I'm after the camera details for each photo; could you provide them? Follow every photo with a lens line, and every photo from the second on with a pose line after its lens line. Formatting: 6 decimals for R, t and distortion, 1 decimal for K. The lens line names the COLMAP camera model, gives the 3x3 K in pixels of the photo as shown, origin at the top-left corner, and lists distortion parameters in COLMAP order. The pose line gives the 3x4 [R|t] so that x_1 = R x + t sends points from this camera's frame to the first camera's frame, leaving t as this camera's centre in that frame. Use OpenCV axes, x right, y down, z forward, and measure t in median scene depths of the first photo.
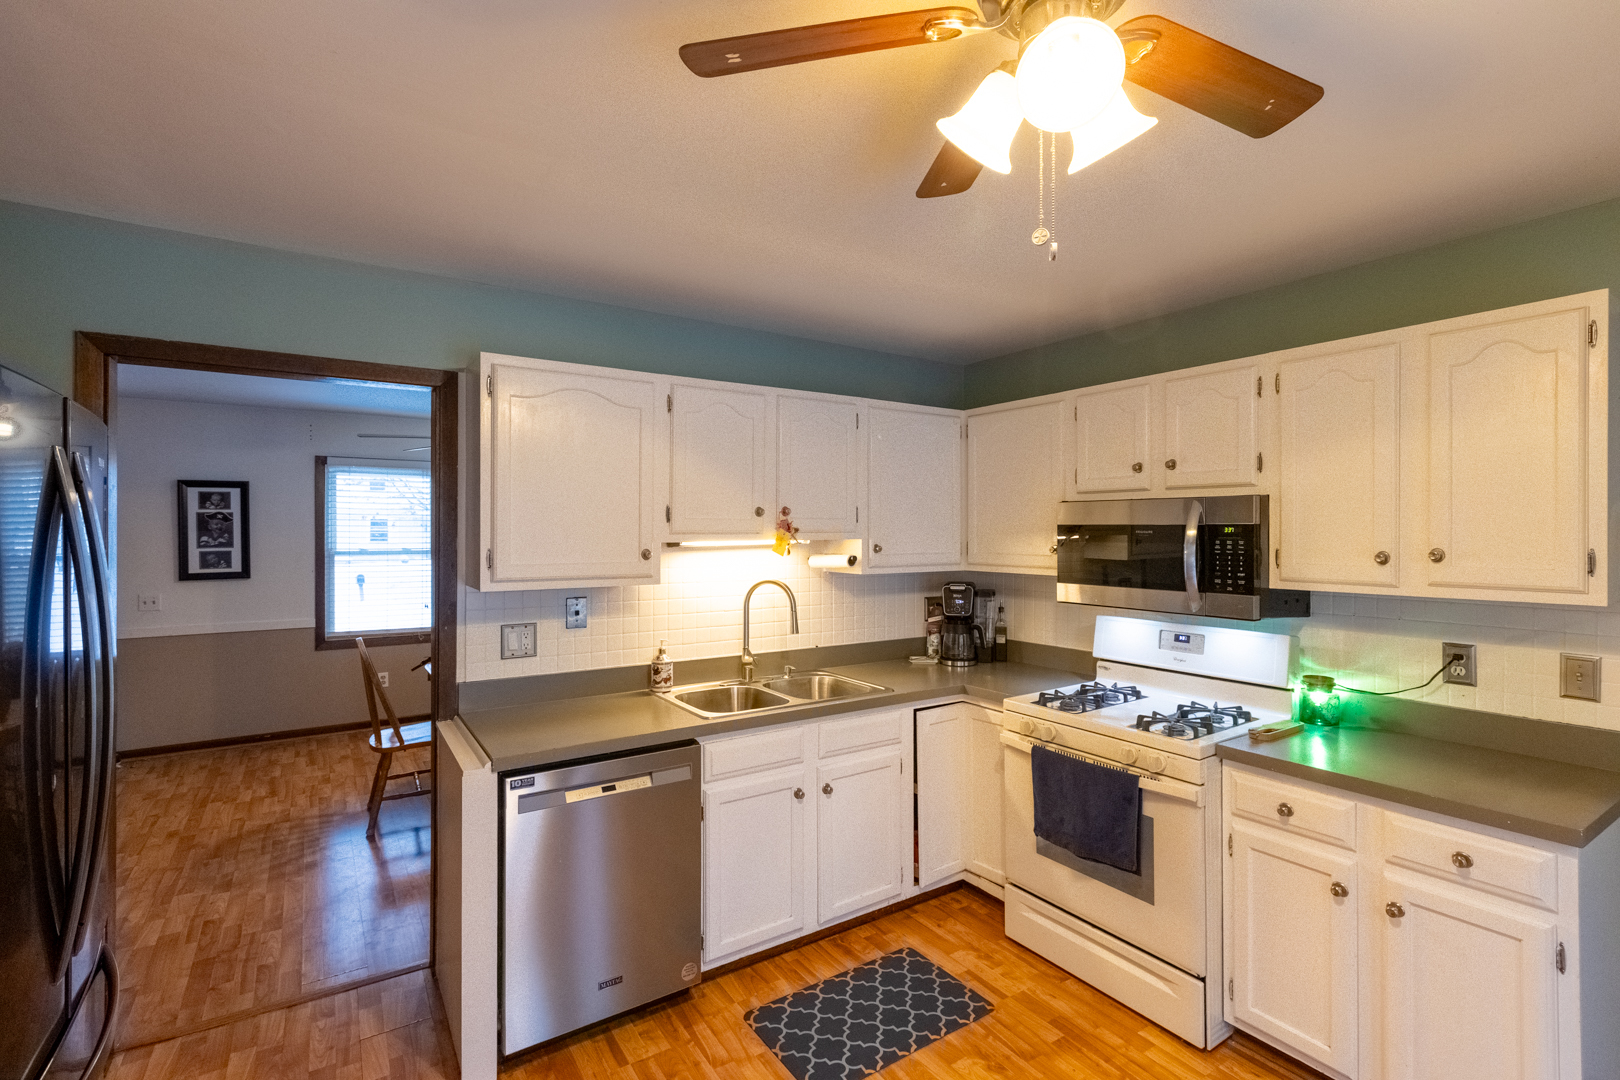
lens RADIAL K [[739.4, 0, 840.3], [0, 739.4, 537.4], [0, 0, 1]] dist [0.002069, -0.002614]
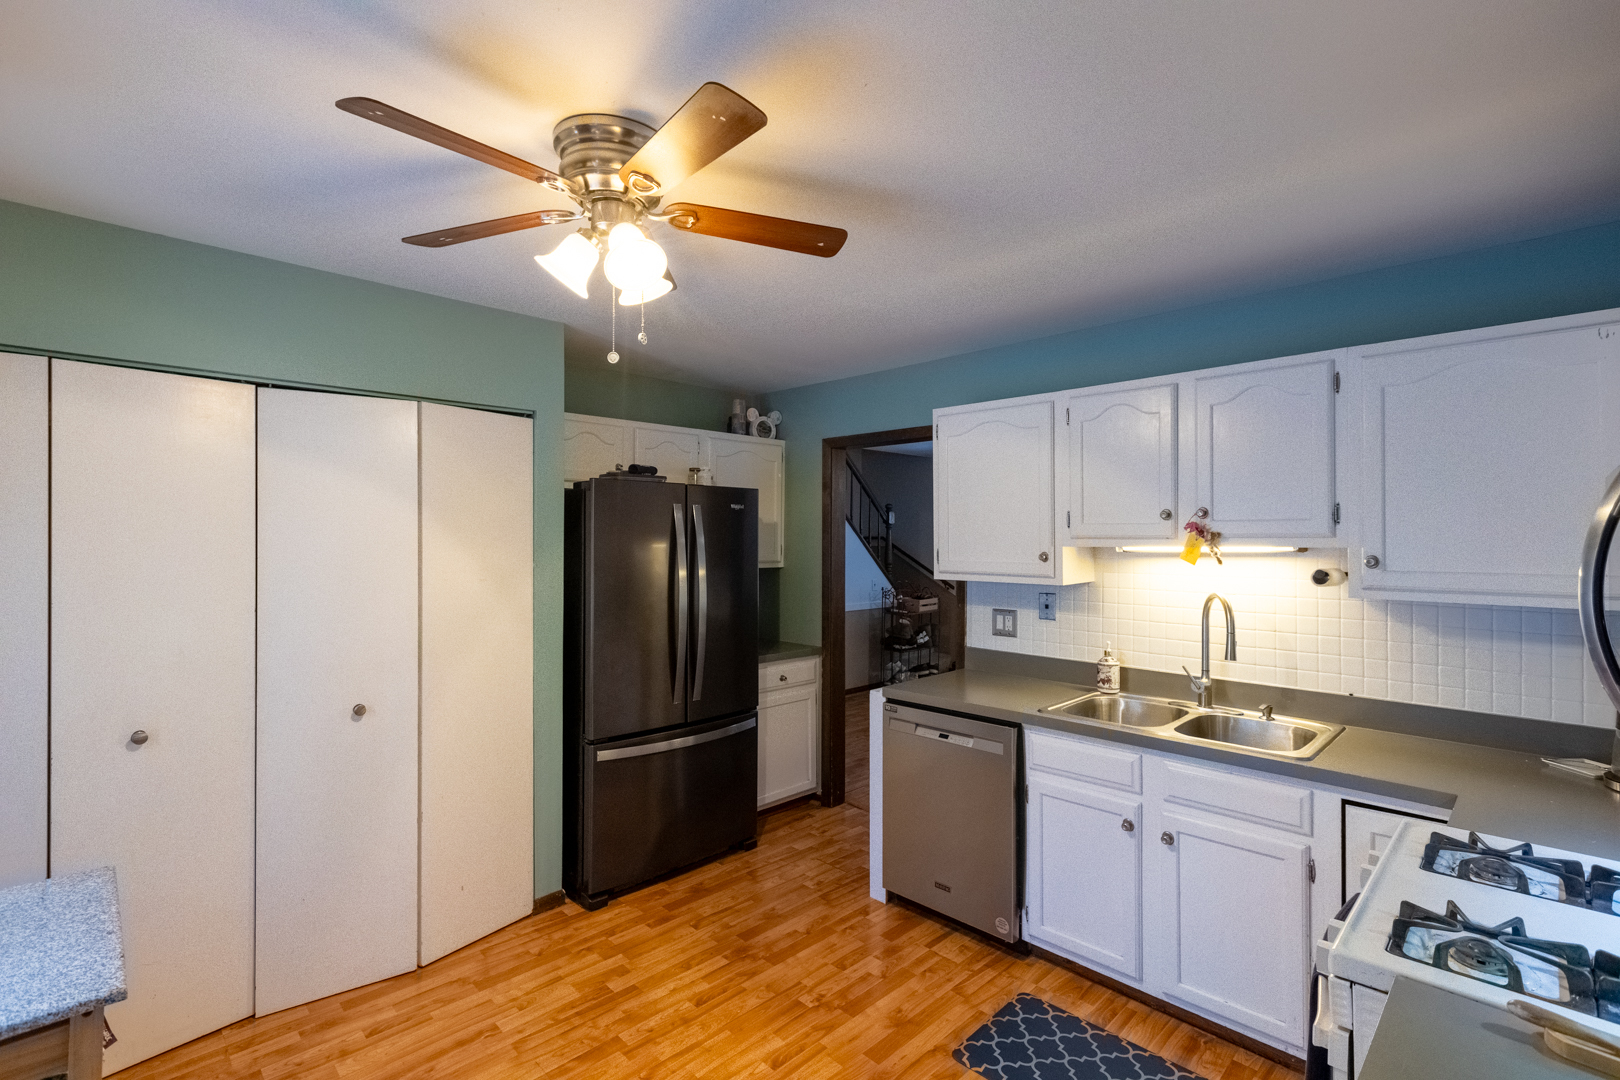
lens RADIAL K [[739.4, 0, 809.0], [0, 739.4, 533.9], [0, 0, 1]] dist [0.002069, -0.002614]
pose [[0.179021, -0.004461, -0.983835, 0.690667], [-0.006841, 0.999960, -0.005779, -0.003185], [0.983822, 0.007765, 0.178983, 0.402791]]
